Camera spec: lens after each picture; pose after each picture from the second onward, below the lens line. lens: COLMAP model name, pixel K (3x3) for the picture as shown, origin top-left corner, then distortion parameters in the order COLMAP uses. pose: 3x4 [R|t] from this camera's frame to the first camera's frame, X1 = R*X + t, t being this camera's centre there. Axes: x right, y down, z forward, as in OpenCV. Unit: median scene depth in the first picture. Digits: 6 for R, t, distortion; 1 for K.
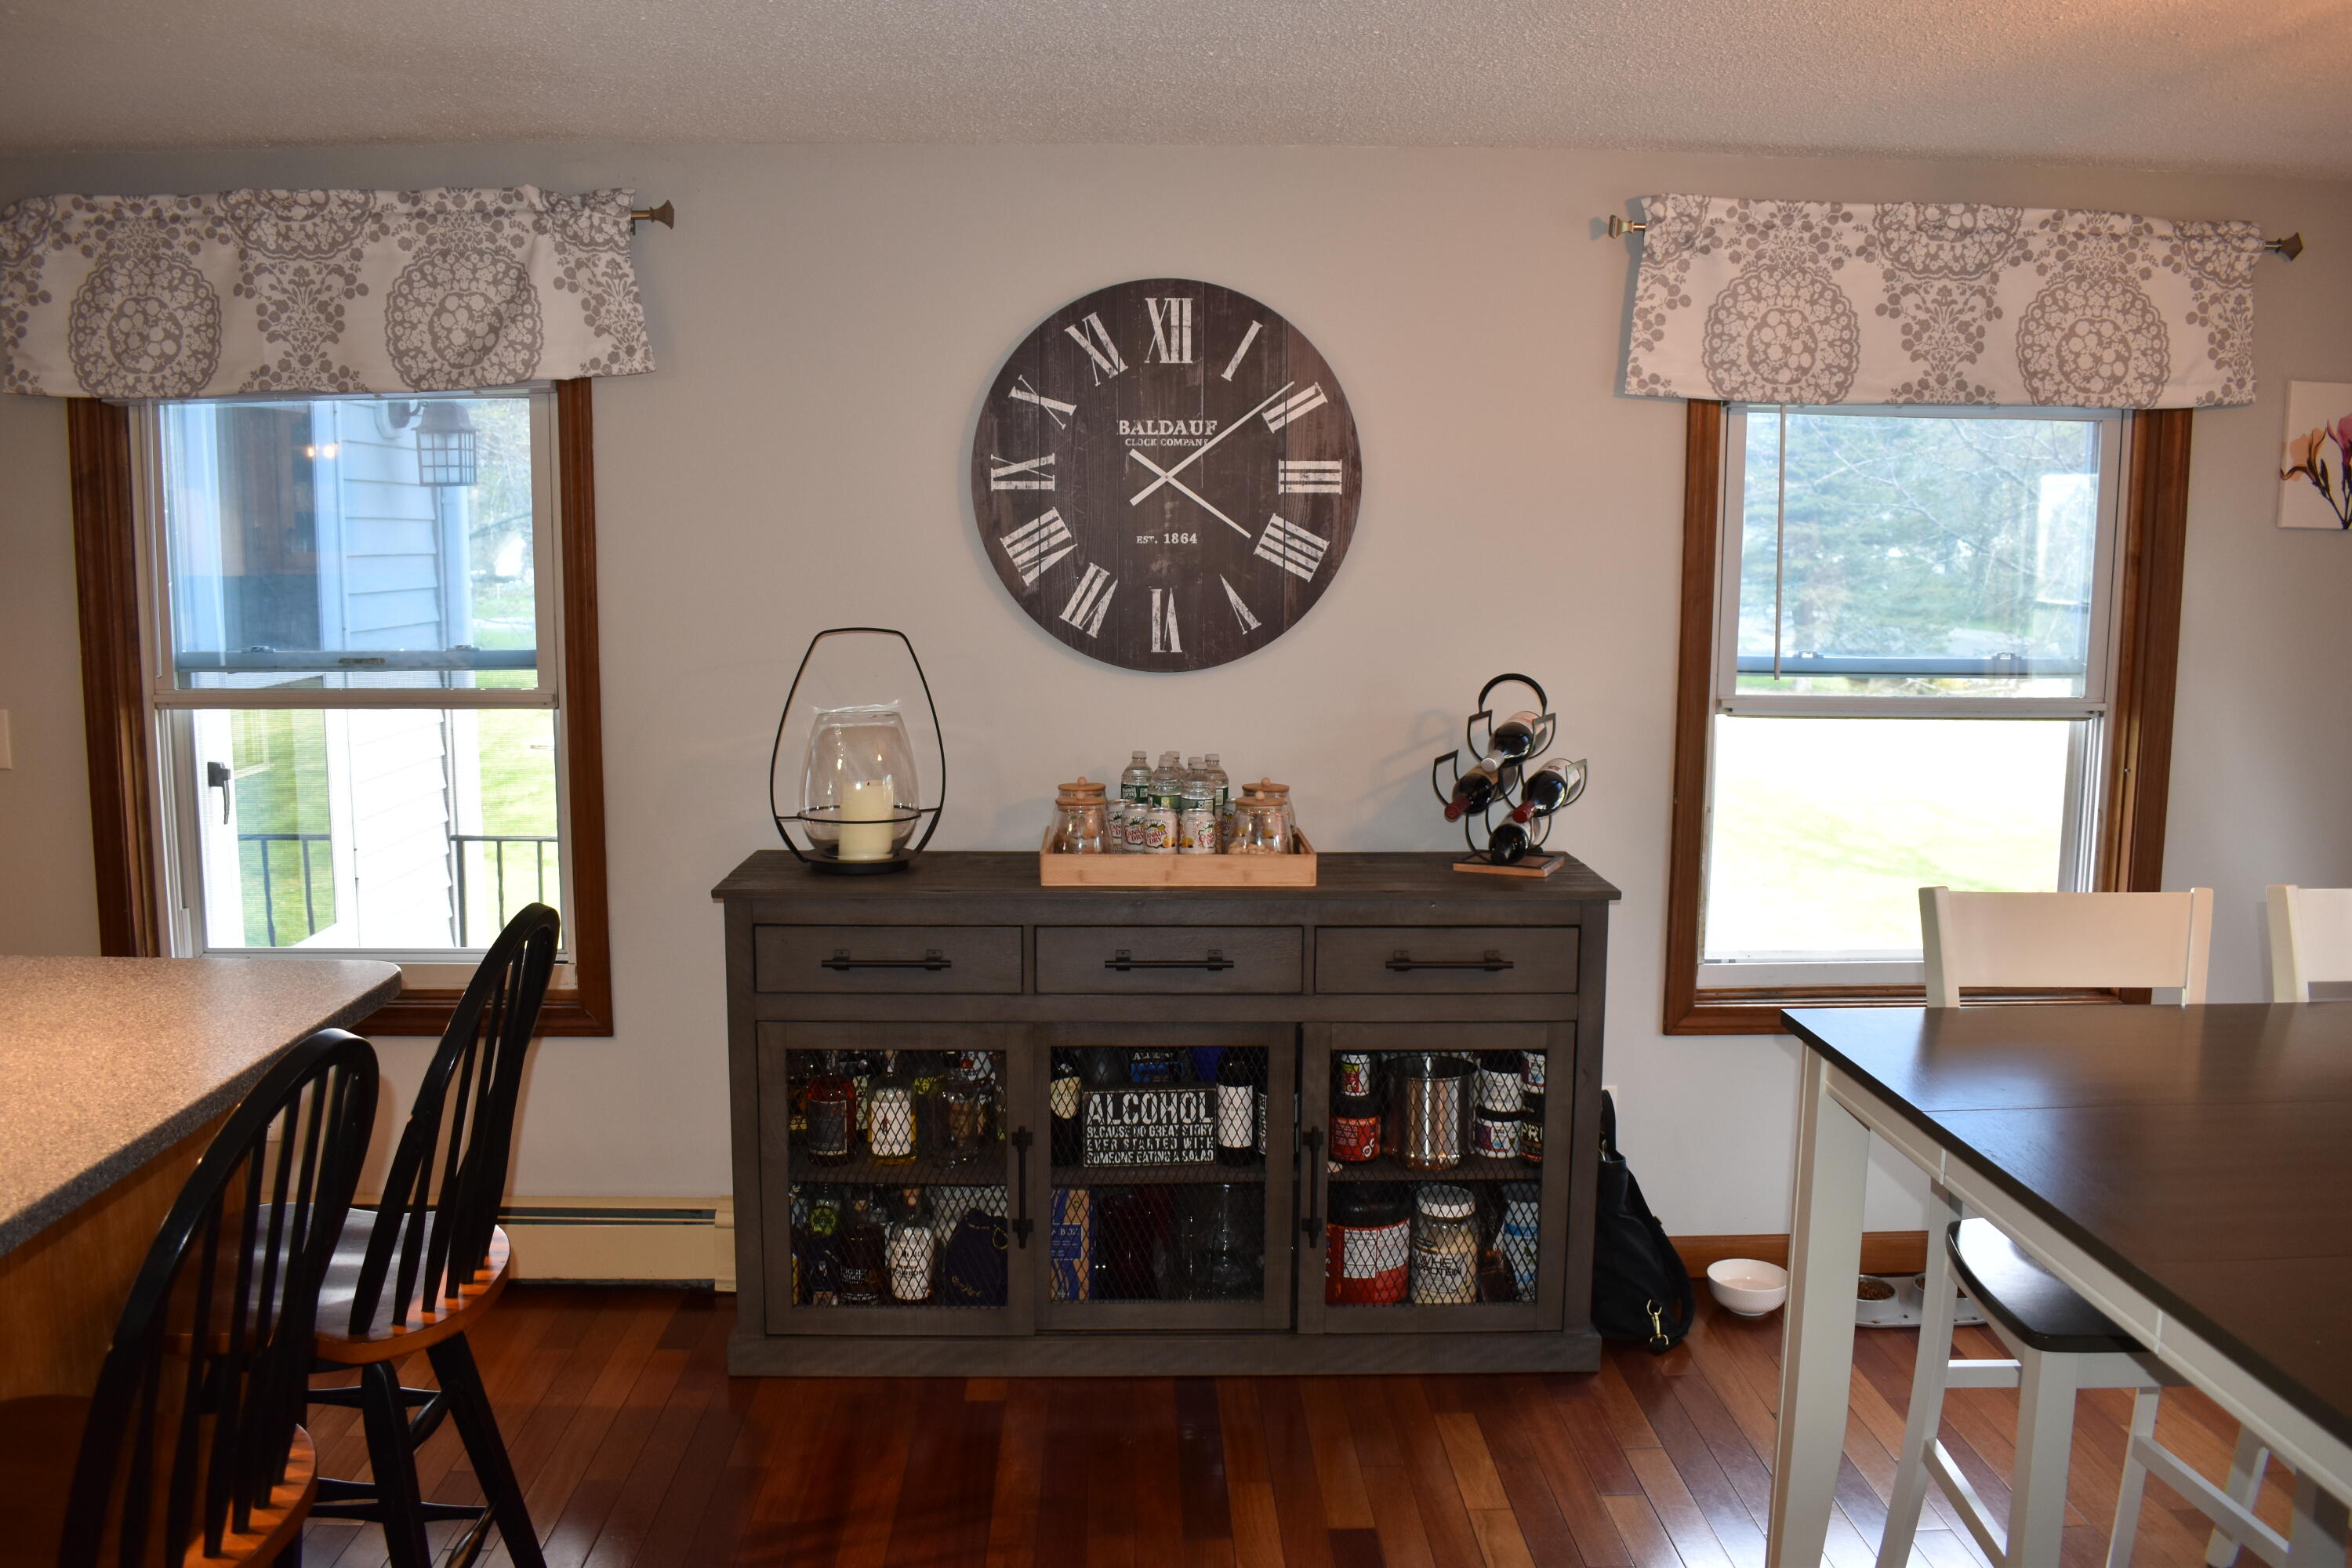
lens RADIAL K [[1829.3, 0, 1168.8], [0, 1829.3, 779.2], [0, 0, 1]] dist [-0.092215, 0.012149]
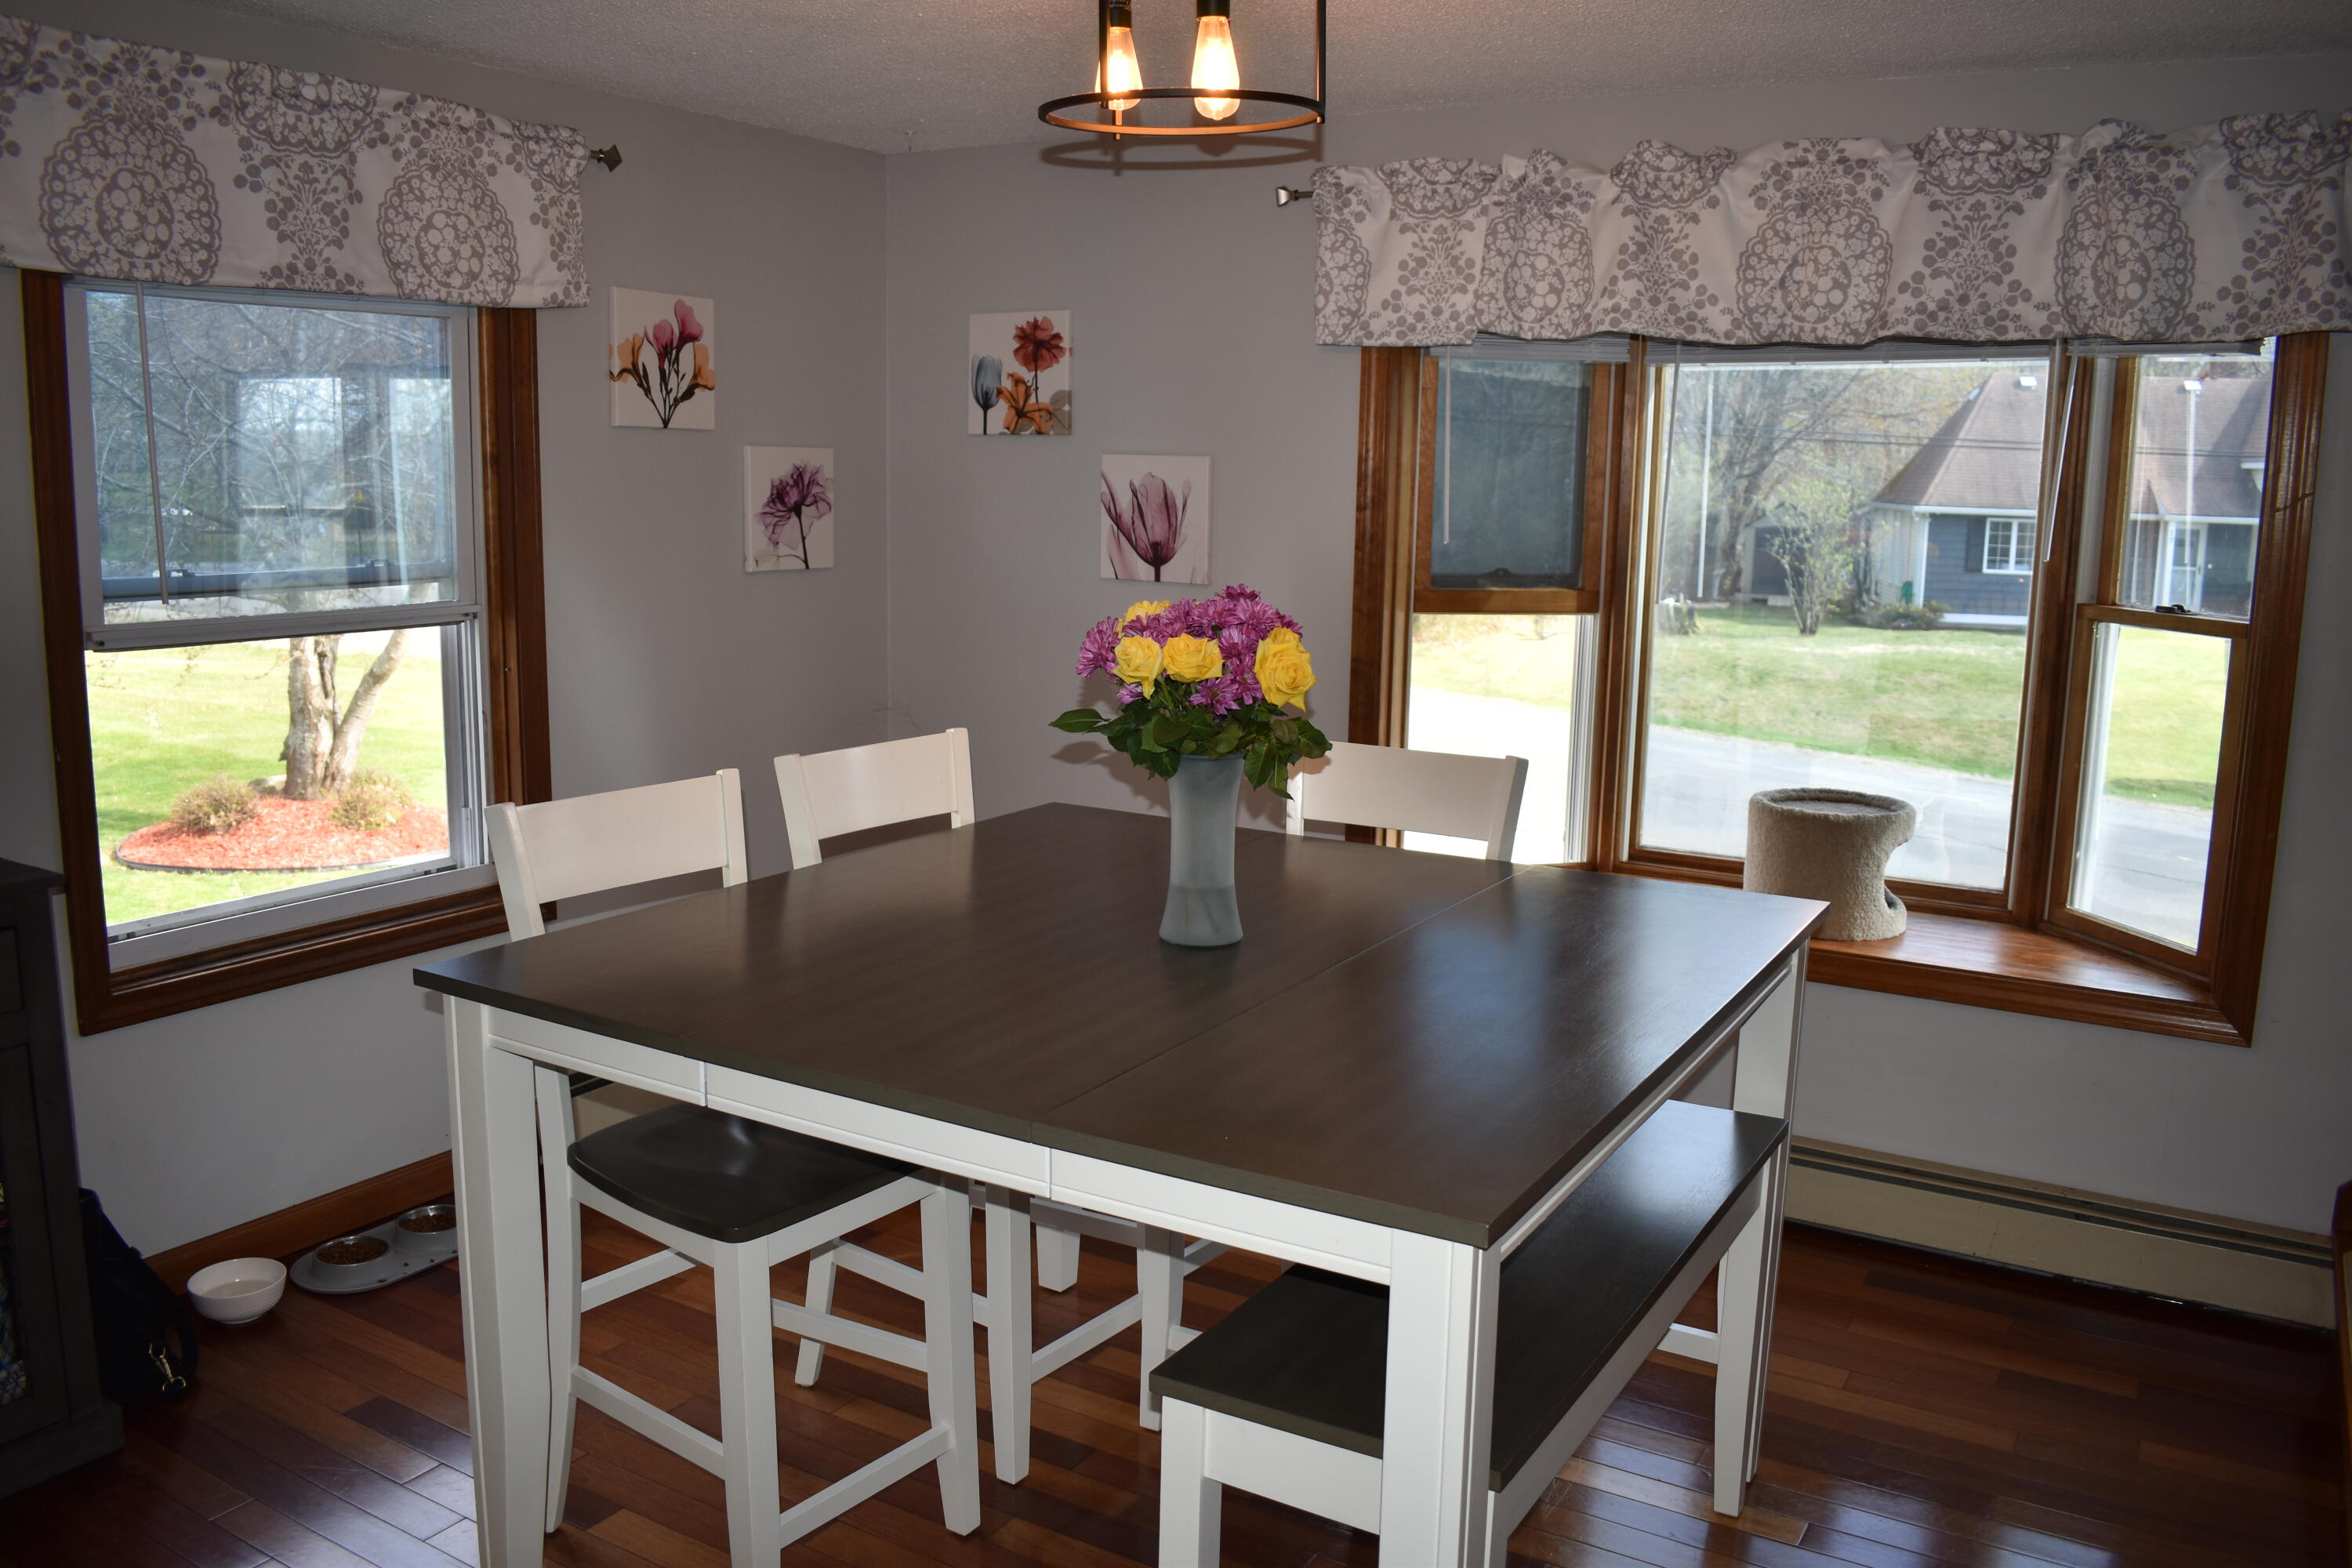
lens RADIAL K [[1829.3, 0, 1174.3], [0, 1829.3, 791.1], [0, 0, 1]] dist [-0.092215, 0.012149]
pose [[0.542099, -0.142515, 0.828142, -0.121500], [0.089825, 0.989695, 0.111517, -0.017776], [-0.835500, 0.013935, 0.549314, 0.132846]]
